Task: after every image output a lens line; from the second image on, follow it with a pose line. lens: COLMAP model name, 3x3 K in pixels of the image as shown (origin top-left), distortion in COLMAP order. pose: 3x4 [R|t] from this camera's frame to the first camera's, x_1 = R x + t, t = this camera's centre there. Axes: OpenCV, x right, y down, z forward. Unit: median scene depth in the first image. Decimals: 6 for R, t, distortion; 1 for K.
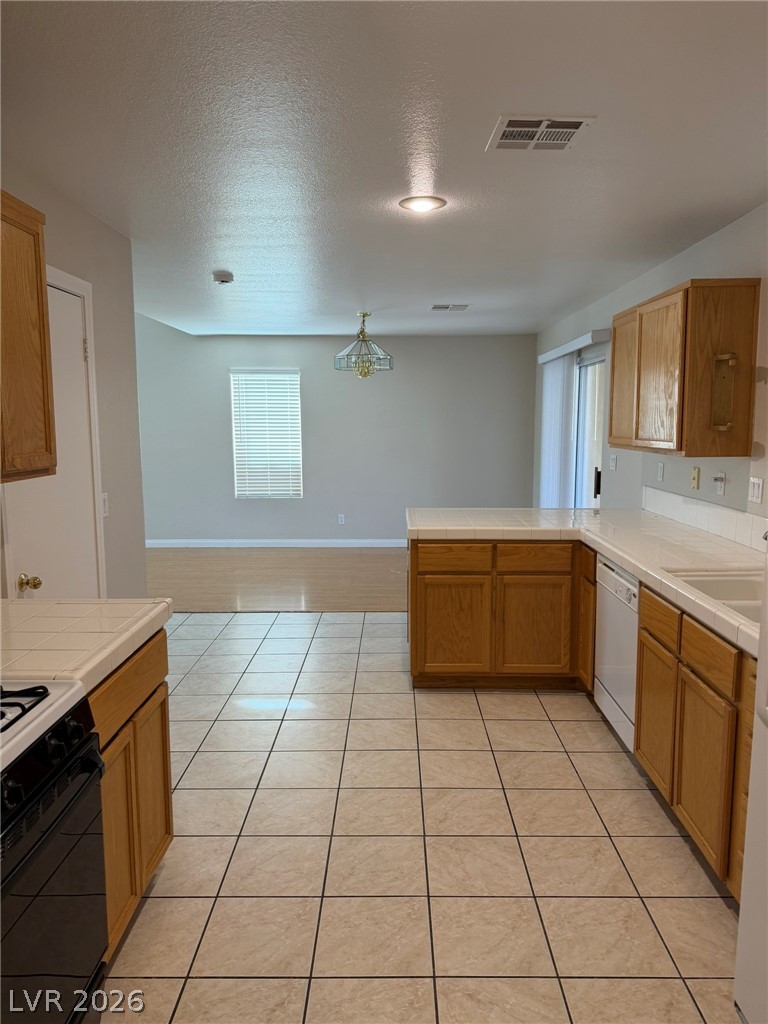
lens RADIAL K [[709.1, 0, 384.0], [0, 709.1, 512.0], [0, 0, 1]] dist [0.143192, -0.230776]
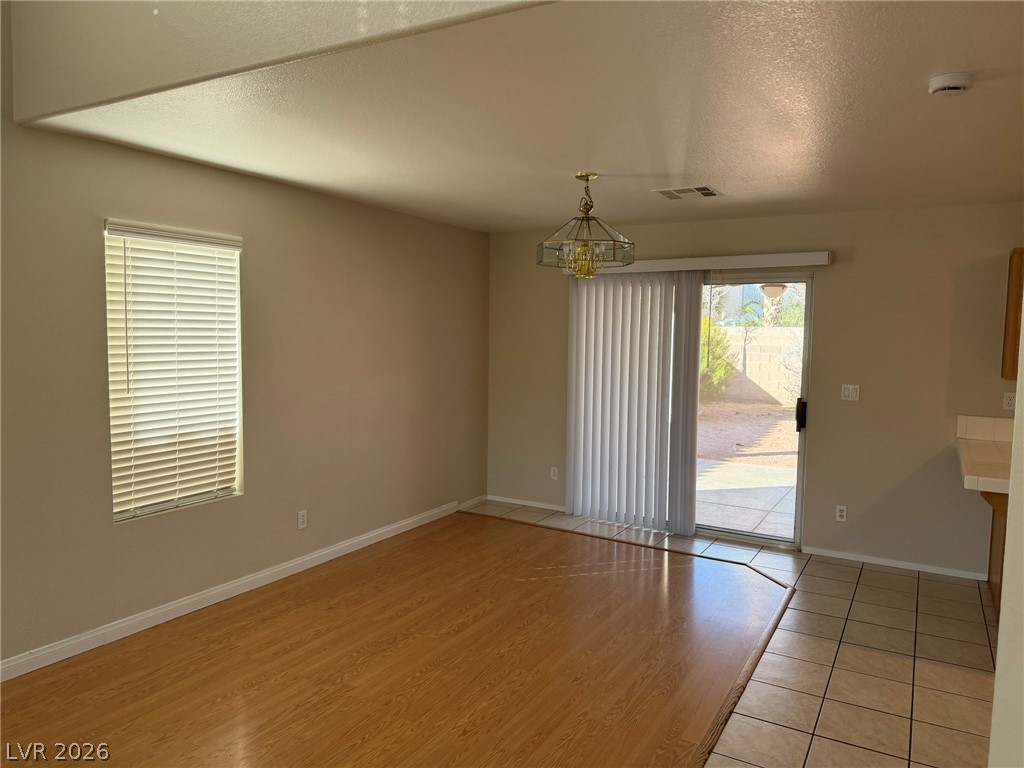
lens RADIAL K [[720.9, 0, 512.0], [0, 720.9, 384.0], [0, 0, 1]] dist [-0.005344, -0.005908]
pose [[0.478053, -0.056960, 0.876482, -0.471435], [0.094074, 0.995475, 0.013383, -0.086959], [-0.873278, 0.076056, 0.481249, 0.593011]]
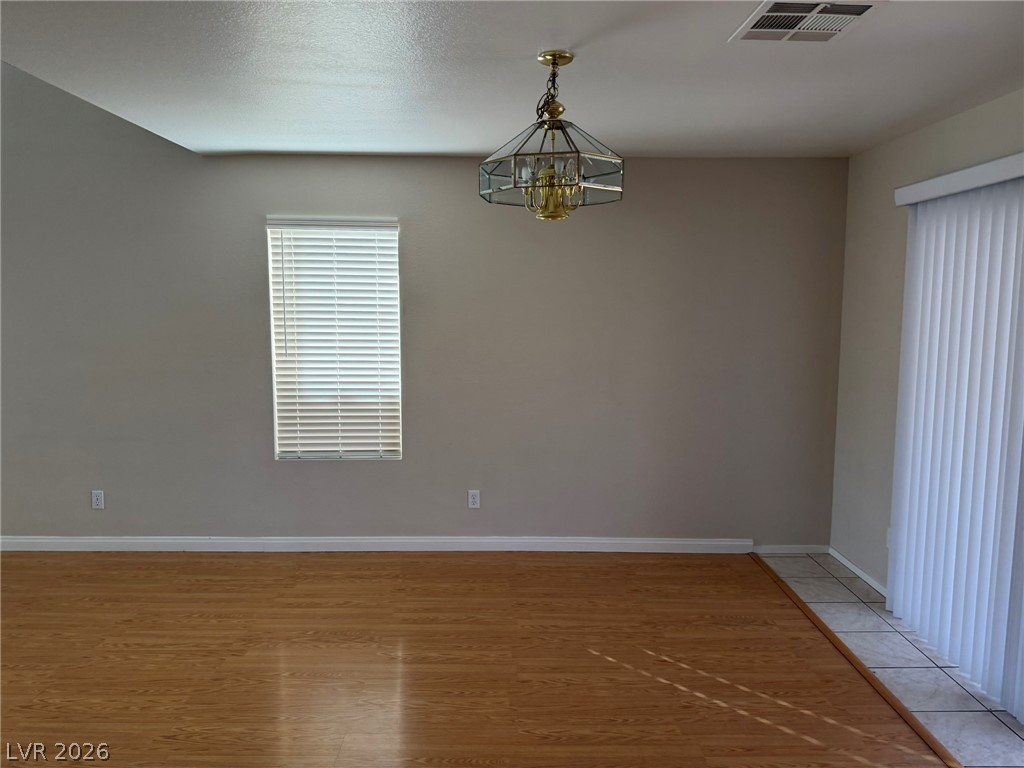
lens RADIAL K [[709.1, 0, 506.5], [0, 709.1, 378.2], [0, 0, 1]] dist [0.143192, -0.230776]
pose [[0.999808, 0.006002, 0.018658, -0.046726], [-0.005570, 0.999717, -0.023137, -0.069925], [-0.018791, 0.023029, 0.999558, 0.466026]]
